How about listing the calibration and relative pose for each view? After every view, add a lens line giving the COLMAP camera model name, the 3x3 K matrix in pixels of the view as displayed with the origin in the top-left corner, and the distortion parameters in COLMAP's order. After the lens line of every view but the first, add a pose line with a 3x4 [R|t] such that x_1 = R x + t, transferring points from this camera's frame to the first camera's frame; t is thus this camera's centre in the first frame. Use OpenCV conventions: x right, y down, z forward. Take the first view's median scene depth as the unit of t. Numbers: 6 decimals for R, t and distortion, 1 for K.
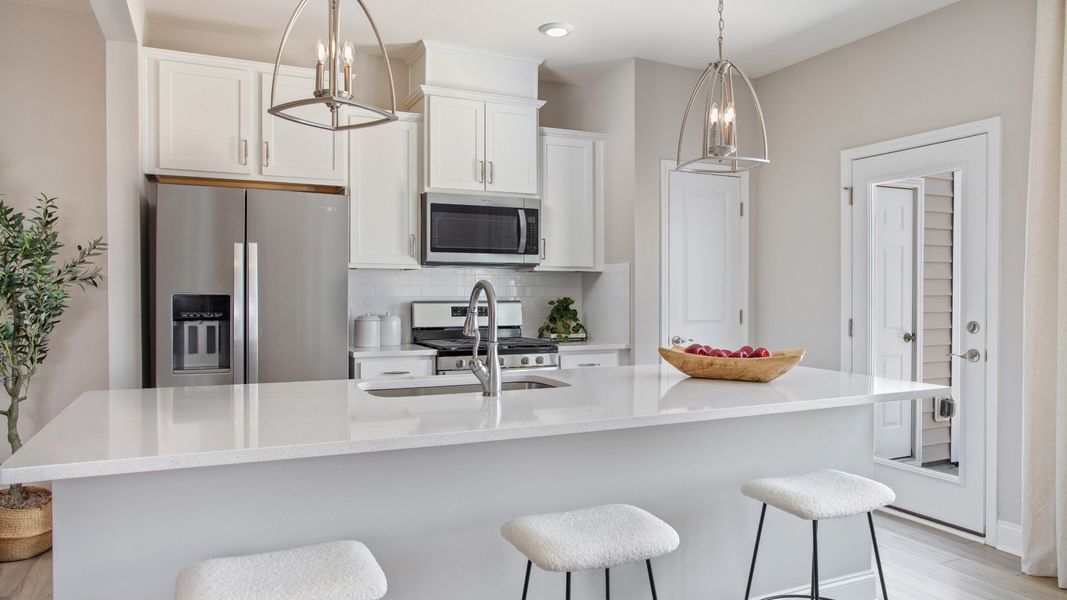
lens RADIAL K [[720.6, 0, 559.3], [0, 720.6, 293.3], [0, 0, 1]] dist [0.000482, 0.001156]
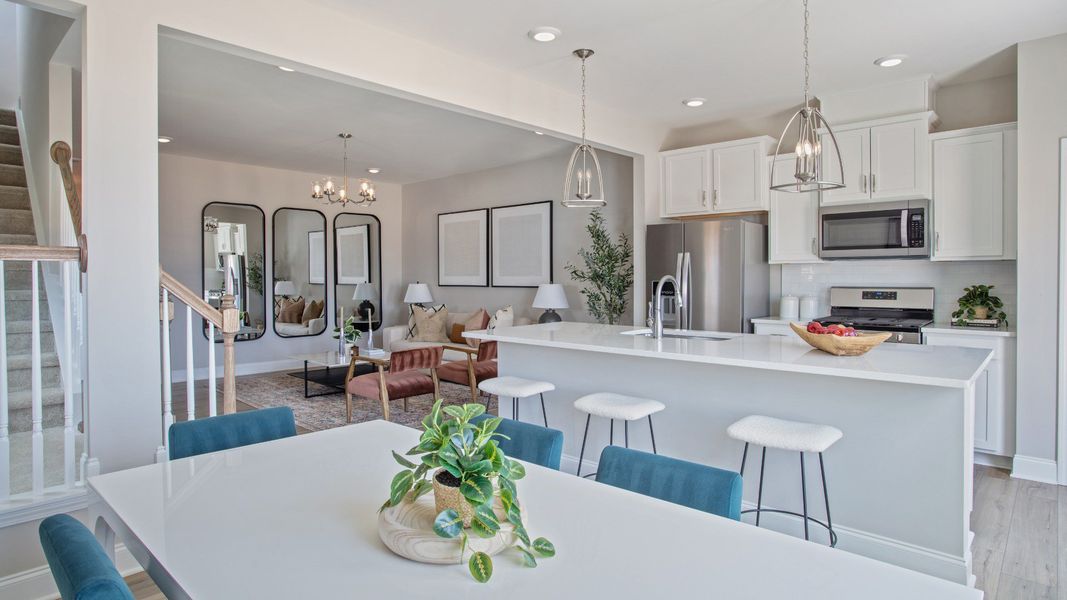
lens RADIAL K [[566.0, 0, 531.8], [0, 566.0, 284.7], [0, 0, 1]] dist [0.000956, 0.000218]
pose [[0.362696, 0.010047, -0.931853, 0.593823], [0.001005, 0.999937, 0.011172, -0.005163], [0.931907, -0.004988, 0.362663, 0.101634]]
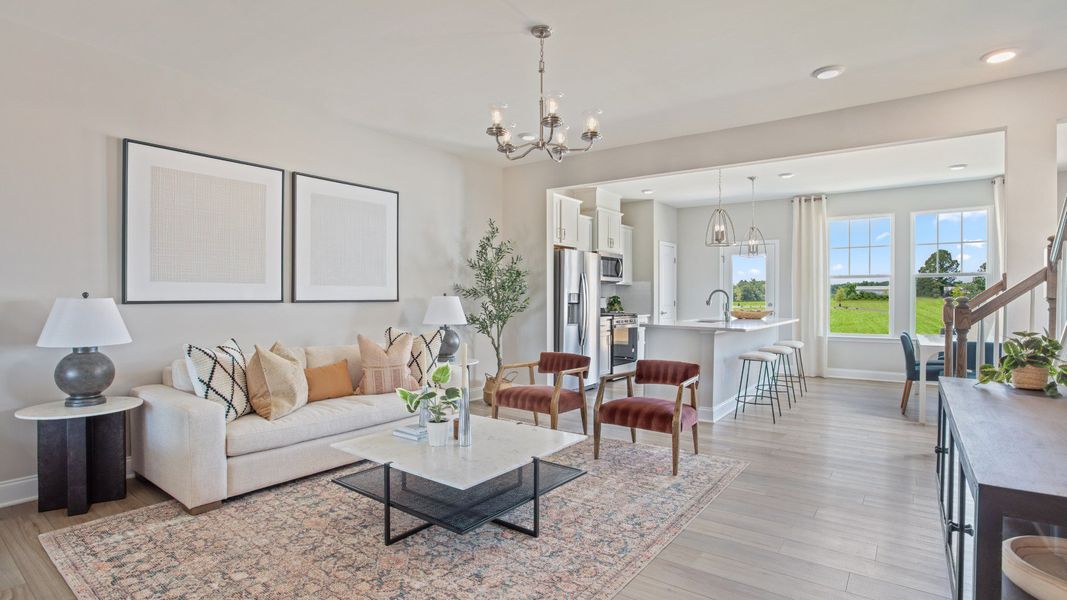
lens RADIAL K [[506.7, 0, 533.5], [0, 506.7, 300.0], [0, 0, 1]] dist [-0.064177, 0.000025]
pose [[0.891436, -0.005207, 0.453116, -1.086466], [0.003307, 0.999982, 0.004986, 0.013371], [-0.453134, -0.002946, 0.891437, -0.400671]]
